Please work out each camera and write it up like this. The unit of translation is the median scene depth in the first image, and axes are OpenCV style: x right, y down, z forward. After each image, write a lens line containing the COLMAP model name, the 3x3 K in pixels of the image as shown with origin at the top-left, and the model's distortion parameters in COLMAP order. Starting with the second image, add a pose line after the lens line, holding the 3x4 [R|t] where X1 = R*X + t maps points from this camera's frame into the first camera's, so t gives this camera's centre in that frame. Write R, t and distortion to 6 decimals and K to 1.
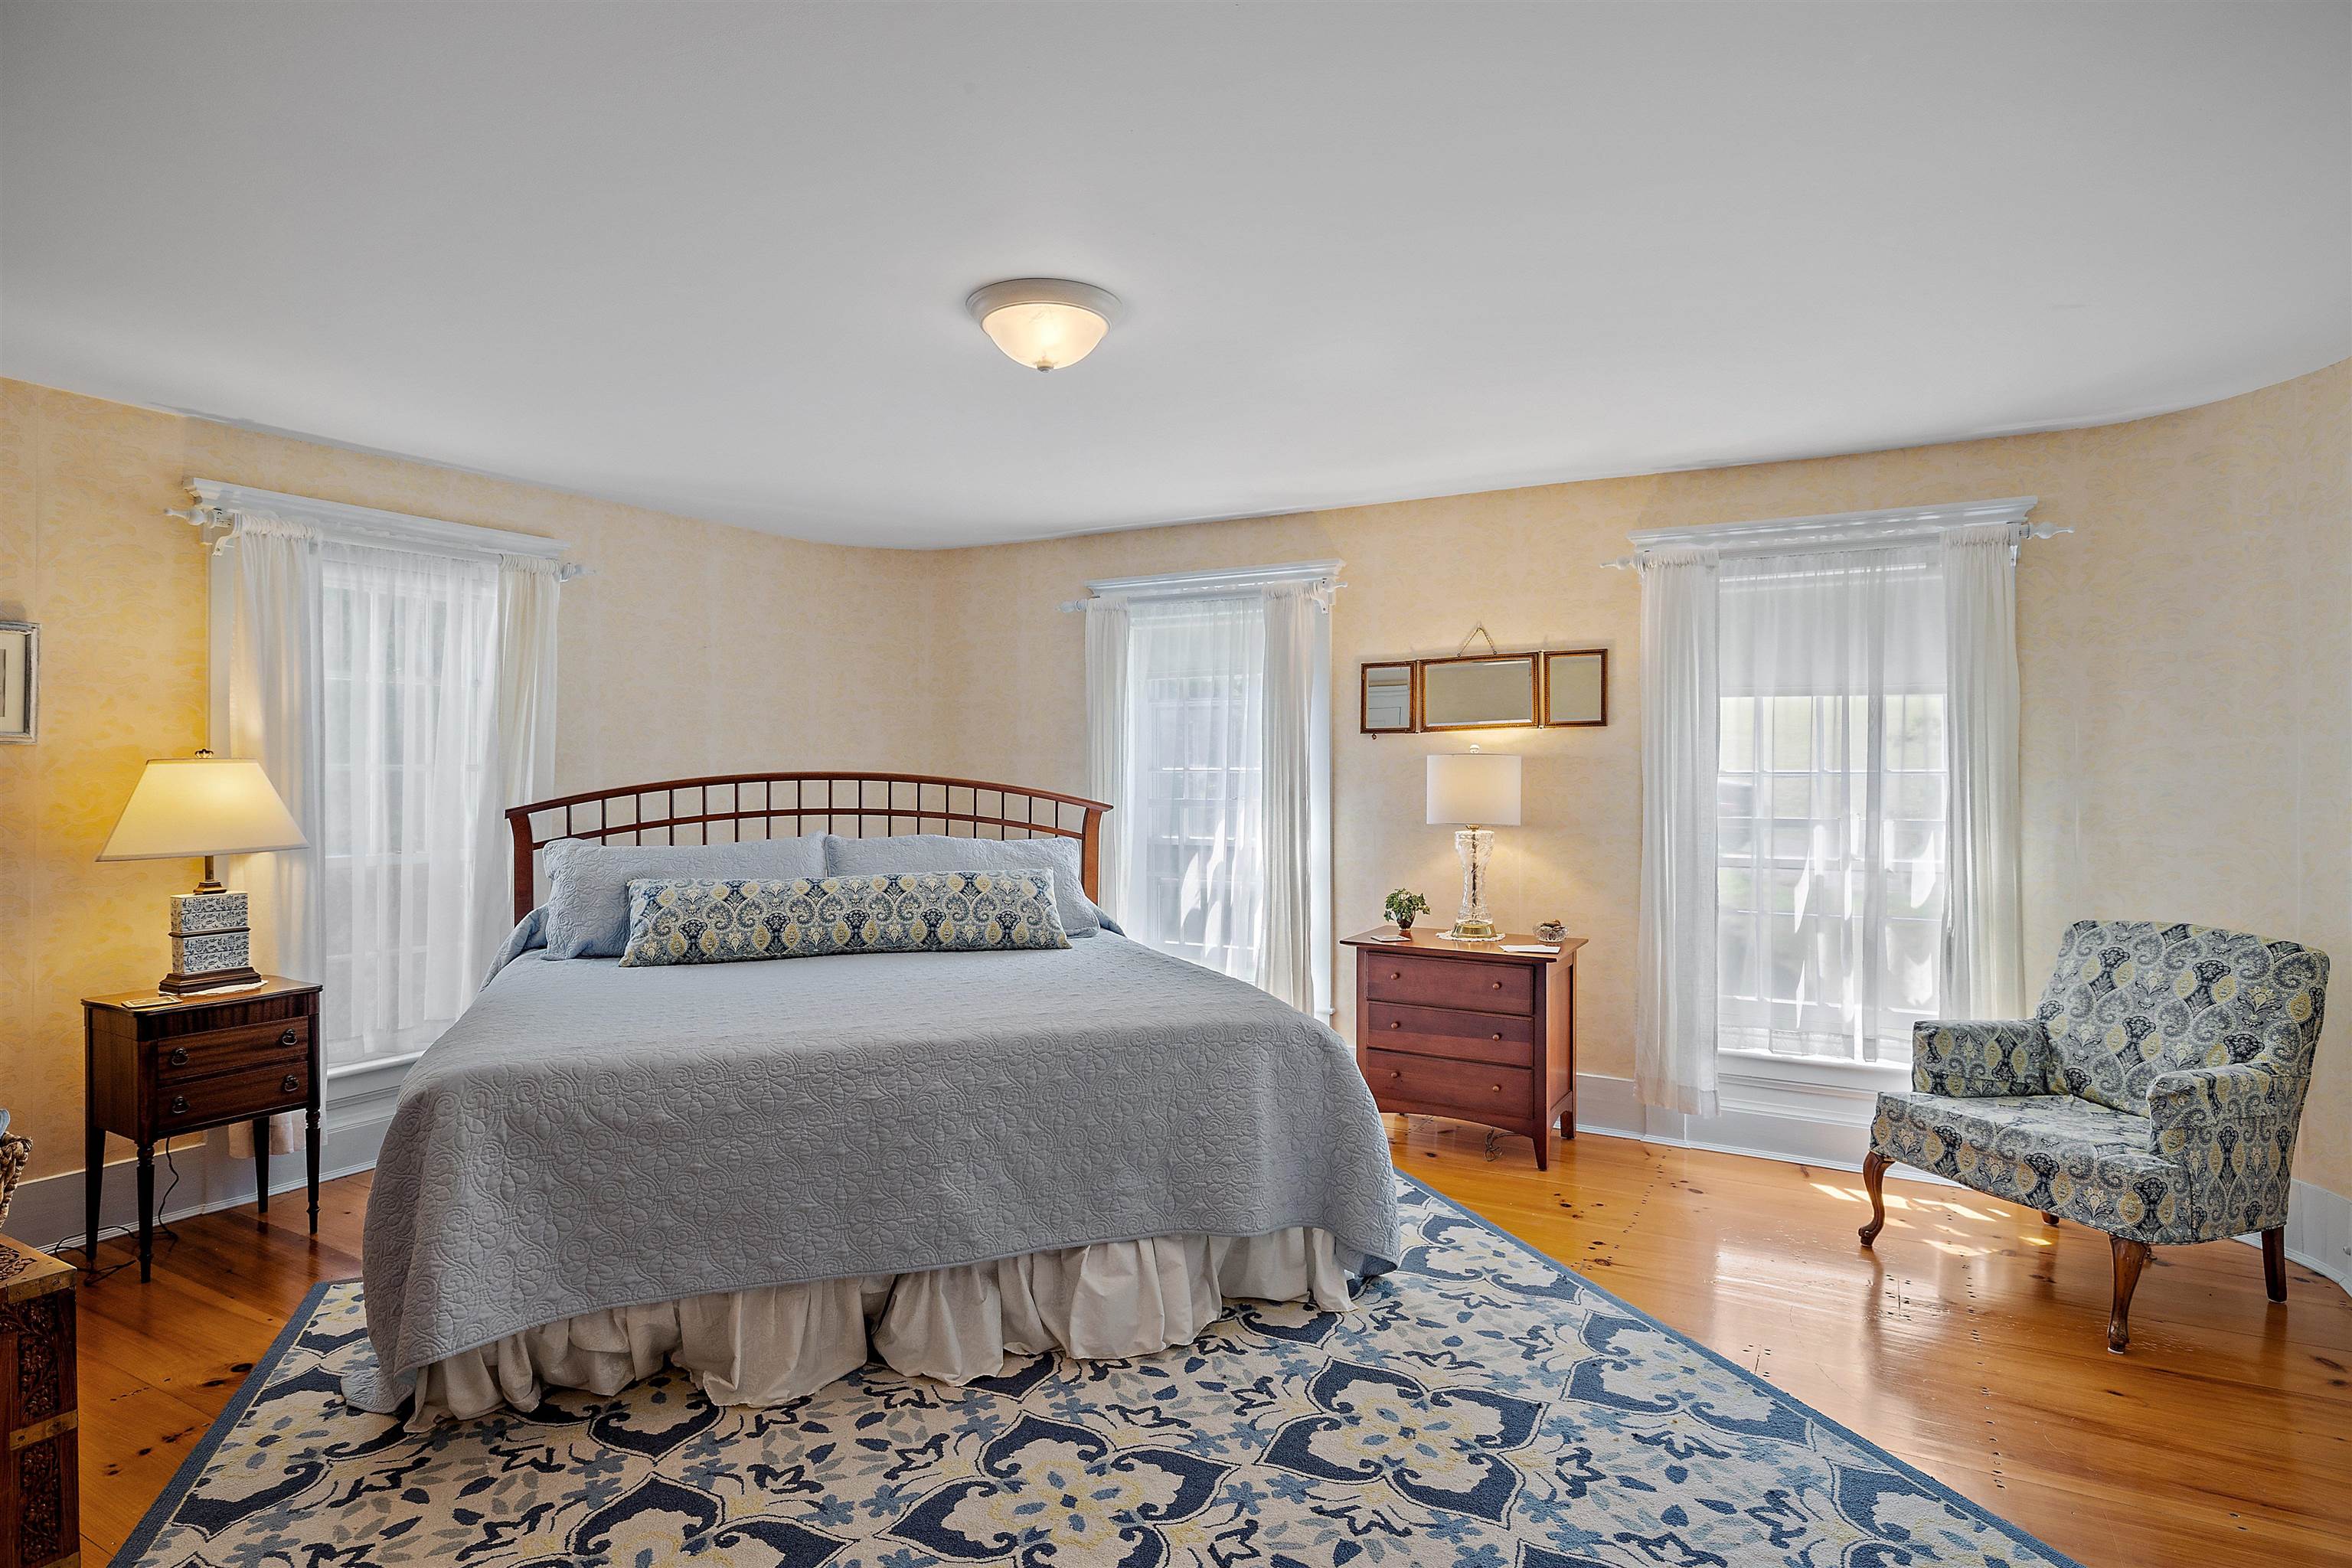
lens RADIAL K [[1245.5, 0, 1172.0], [0, 1245.5, 779.5], [0, 0, 1]] dist [0.000504, 0.000204]
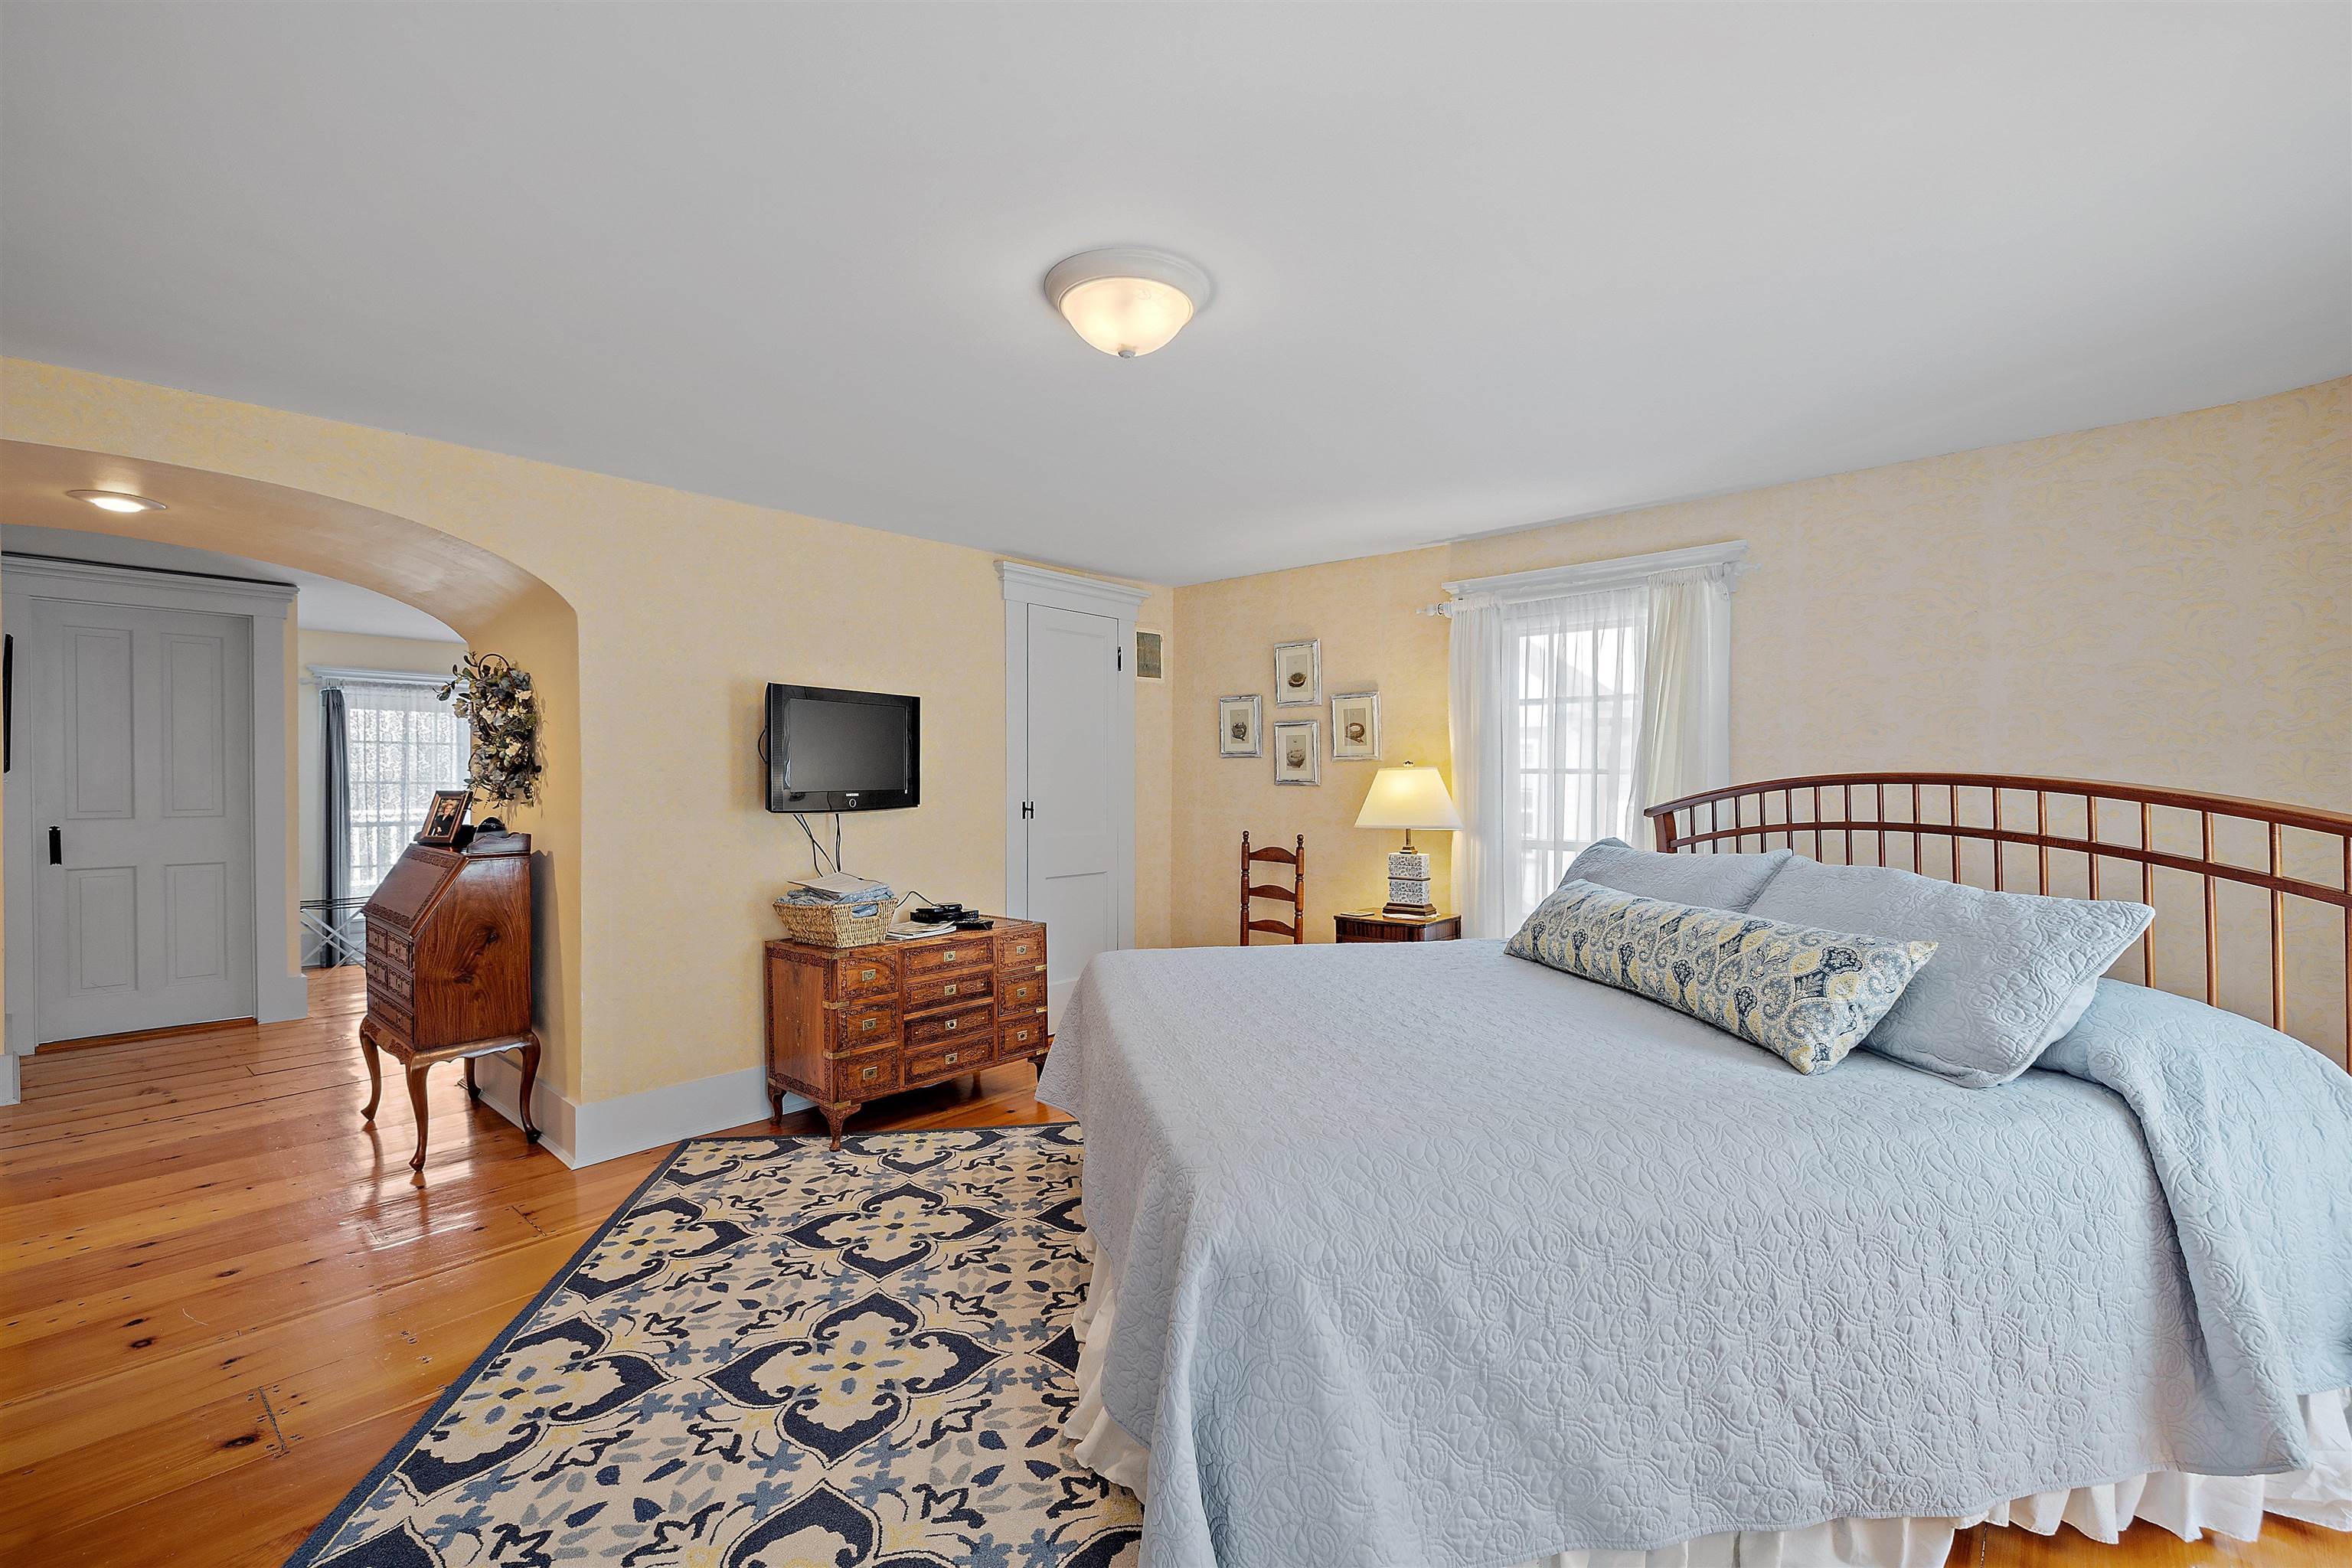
lens RADIAL K [[1023.1, 0, 1171.2], [0, 1023.1, 775.2], [0, 0, 1]] dist [-0.001506, -0.000253]
pose [[-0.211543, -0.005513, -0.977353, 0.781139], [0.001563, 0.999981, -0.005979, 0.000319], [0.977367, -0.002792, -0.211530, 1.410500]]
